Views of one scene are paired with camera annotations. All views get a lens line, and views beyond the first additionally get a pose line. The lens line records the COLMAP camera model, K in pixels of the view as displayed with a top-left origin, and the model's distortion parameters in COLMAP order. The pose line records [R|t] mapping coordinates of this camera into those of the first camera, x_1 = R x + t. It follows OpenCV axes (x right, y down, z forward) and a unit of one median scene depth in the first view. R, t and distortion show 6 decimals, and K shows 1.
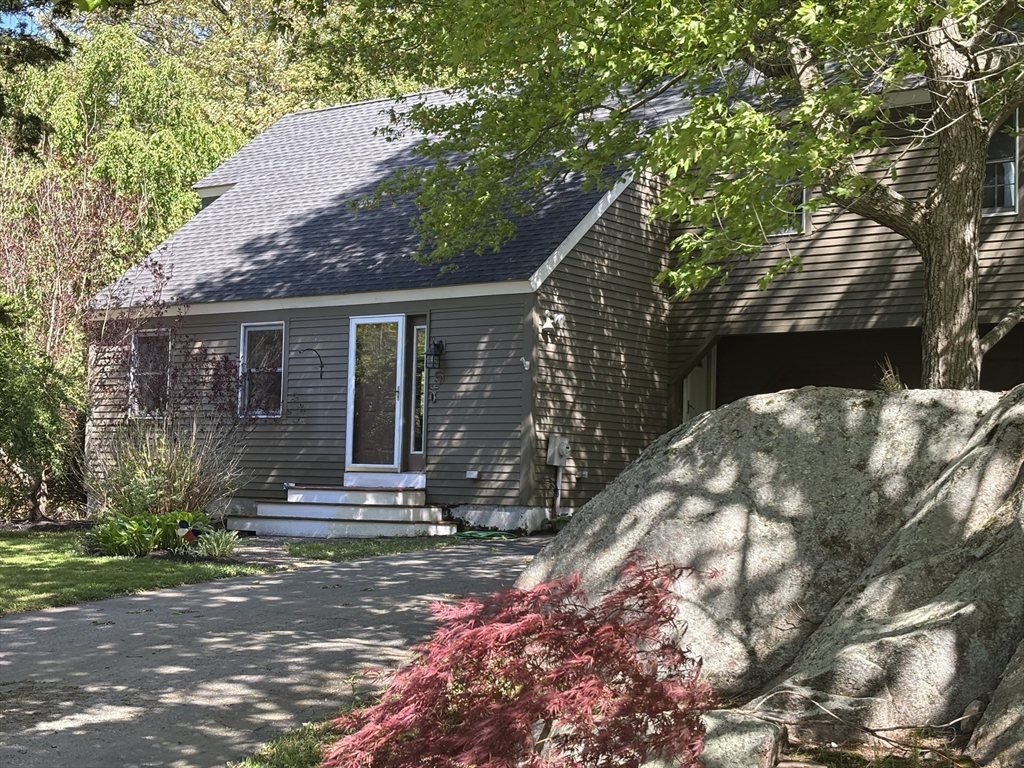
lens RADIAL K [[1547.7, 0, 512.0], [0, 1547.7, 384.0], [0, 0, 1]] dist [0.116806, -0.024417]
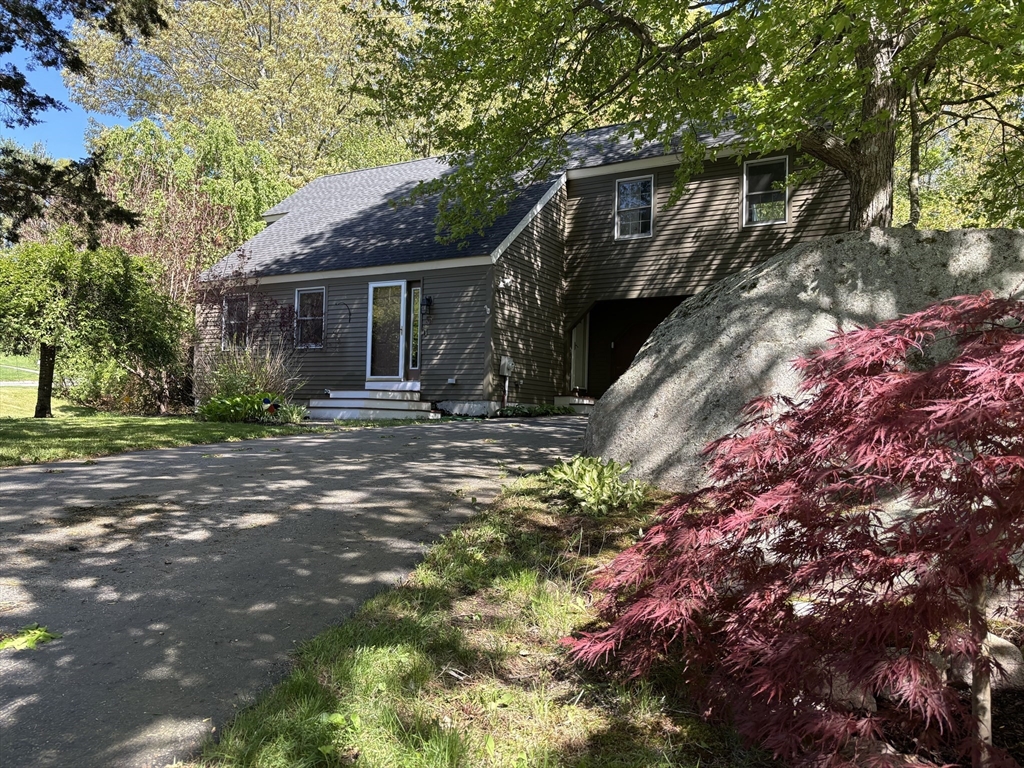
lens RADIAL K [[774.1, 0, 512.0], [0, 774.1, 384.0], [0, 0, 1]] dist [0.005230, 0.001202]
pose [[0.991841, 0.010963, 0.127012, -0.061140], [-0.012448, 0.999863, 0.010900, 0.049555], [-0.126875, -0.012392, 0.991841, 0.212260]]
